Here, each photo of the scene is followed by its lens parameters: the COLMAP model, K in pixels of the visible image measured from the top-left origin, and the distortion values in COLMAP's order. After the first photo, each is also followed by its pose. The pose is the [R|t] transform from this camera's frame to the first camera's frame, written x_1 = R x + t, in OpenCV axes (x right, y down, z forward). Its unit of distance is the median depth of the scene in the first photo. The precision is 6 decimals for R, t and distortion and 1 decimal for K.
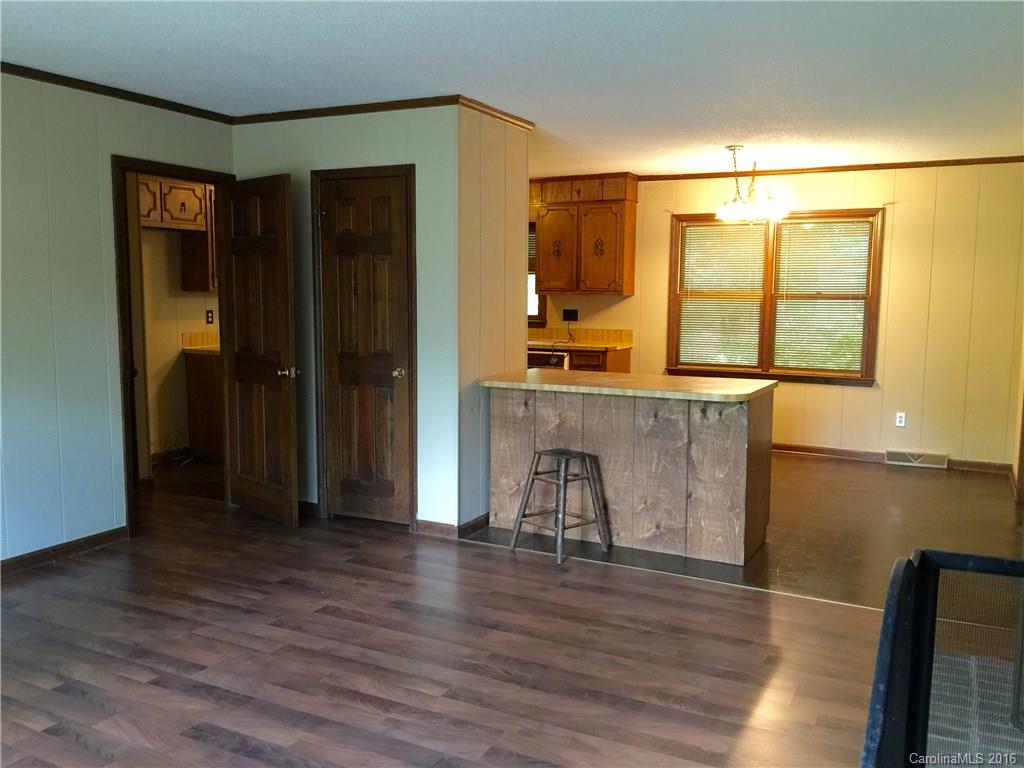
lens RADIAL K [[863.2, 0, 512.0], [0, 863.2, 384.0], [0, 0, 1]] dist [0.098428, -0.145754]
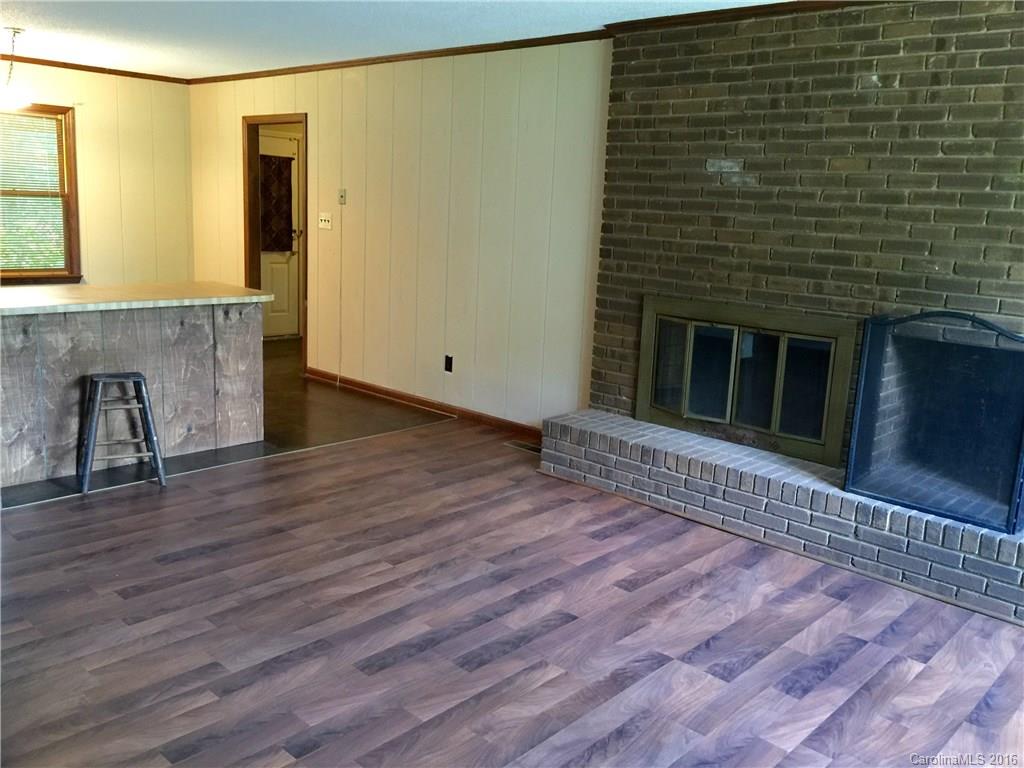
lens RADIAL K [[863.2, 0, 512.0], [0, 863.2, 384.0], [0, 0, 1]] dist [0.098428, -0.145754]
pose [[0.269698, -0.188798, 0.944255, -0.724071], [0.059987, 0.981981, 0.179207, -0.055185], [-0.961075, 0.008311, 0.276164, 0.343068]]
